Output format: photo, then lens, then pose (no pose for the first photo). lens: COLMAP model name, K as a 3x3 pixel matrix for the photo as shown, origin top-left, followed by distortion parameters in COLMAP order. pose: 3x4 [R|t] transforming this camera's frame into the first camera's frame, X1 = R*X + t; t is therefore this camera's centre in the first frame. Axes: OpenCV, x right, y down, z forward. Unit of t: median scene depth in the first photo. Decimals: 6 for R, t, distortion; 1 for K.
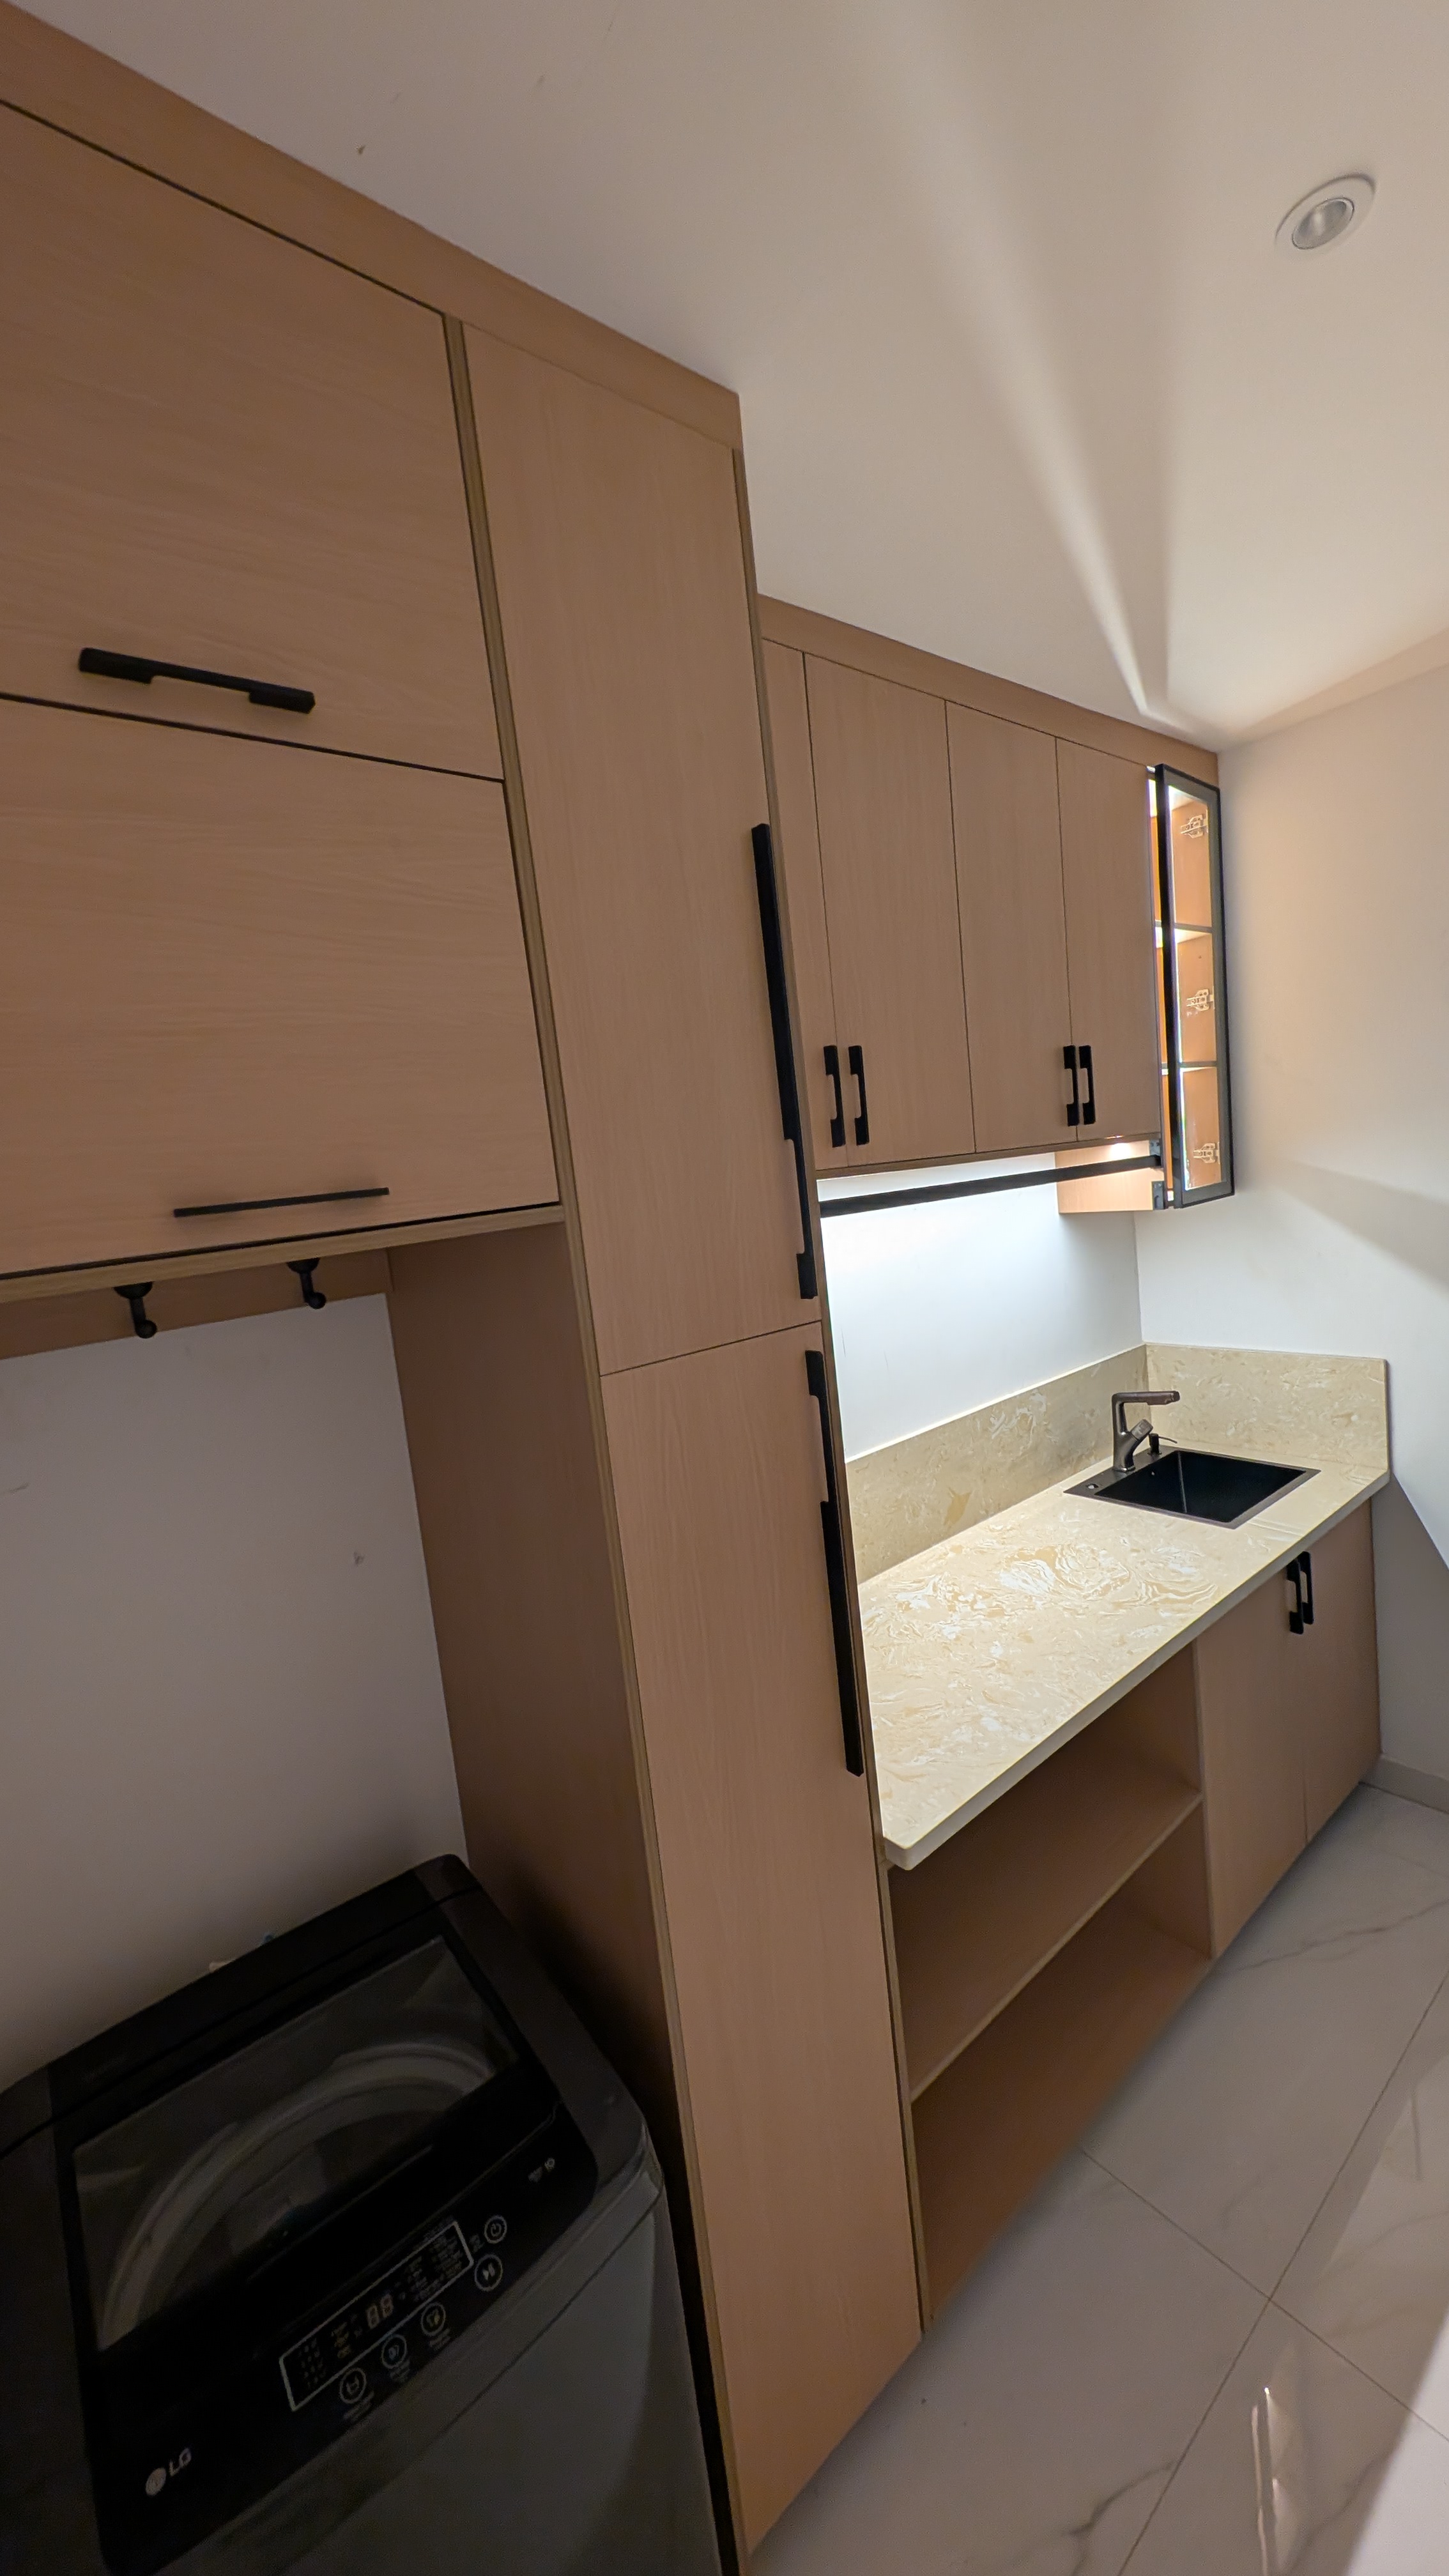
lens RADIAL K [[966.8, 0, 714.8], [0, 966.8, 1287.1], [0, 0, 1]] dist [-0.001002, -0.000157]
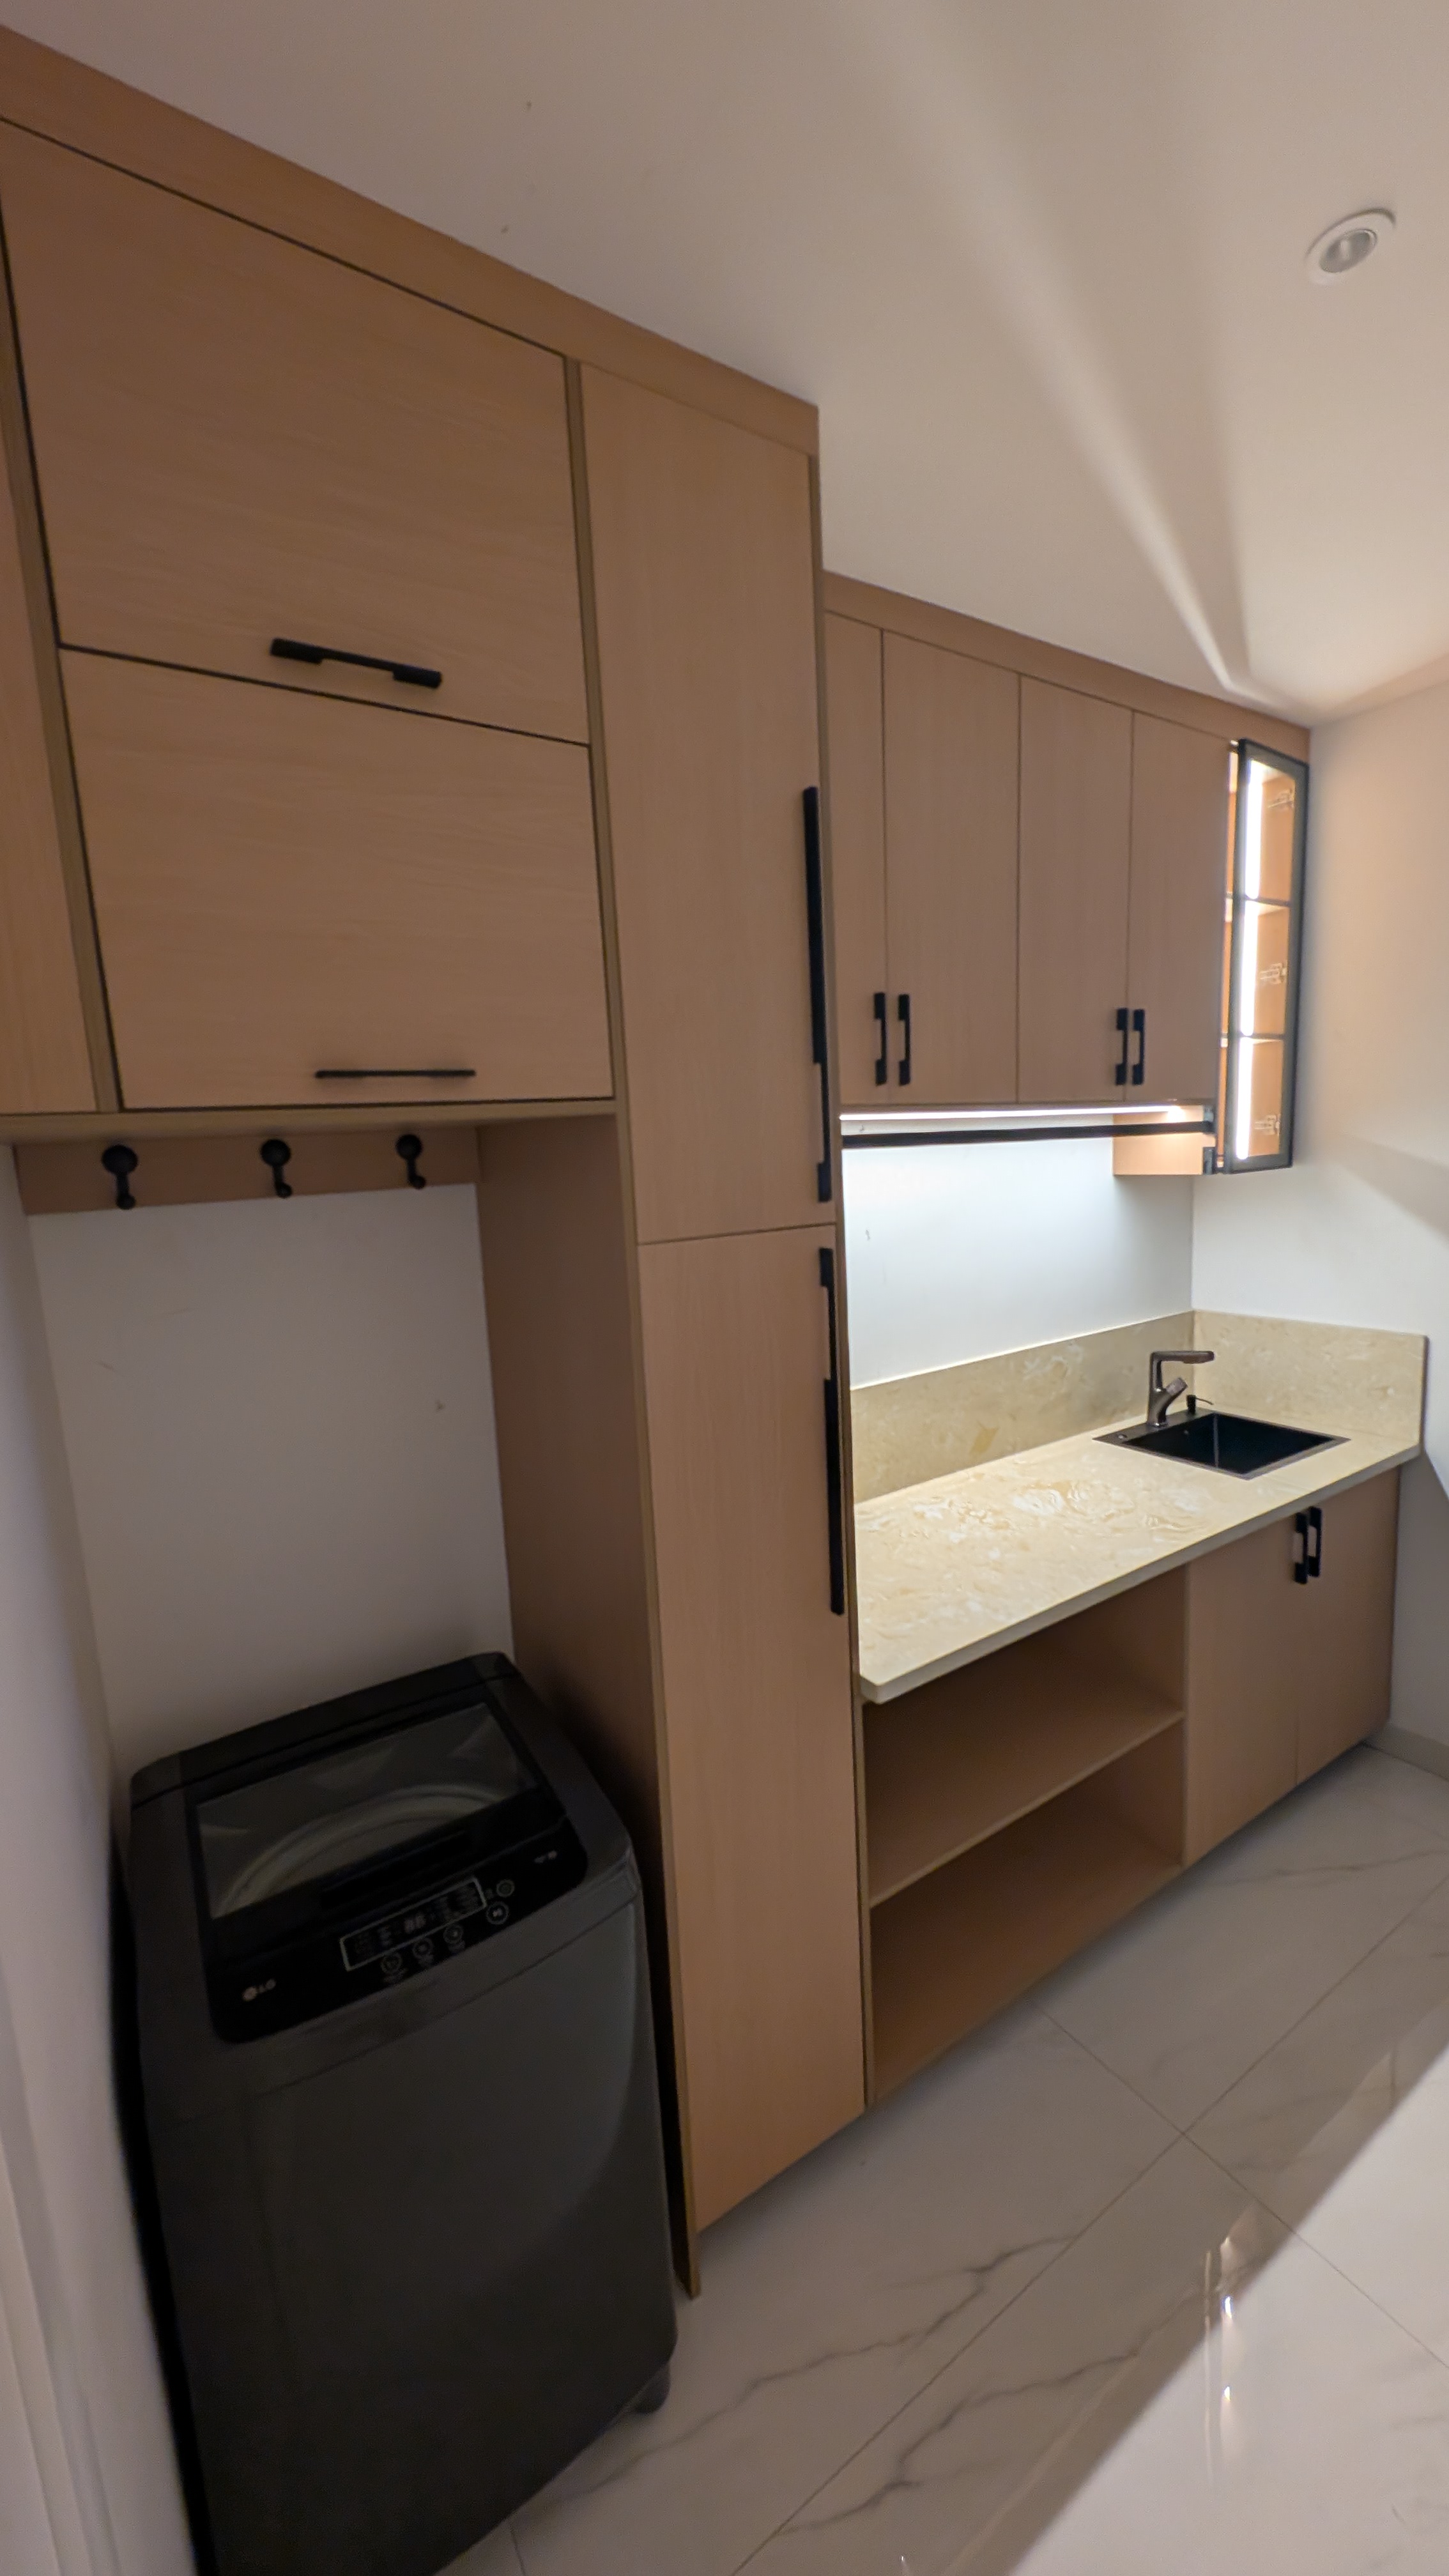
lens RADIAL K [[964.5, 0, 714.6], [0, 964.5, 1287.4], [0, 0, 1]] dist [-0.000737, -0.000666]
pose [[0.992586, 0.074890, -0.095736, 0.053519], [-0.071664, 0.996753, 0.036711, 0.051469], [0.098174, -0.029578, 0.994730, -0.108326]]
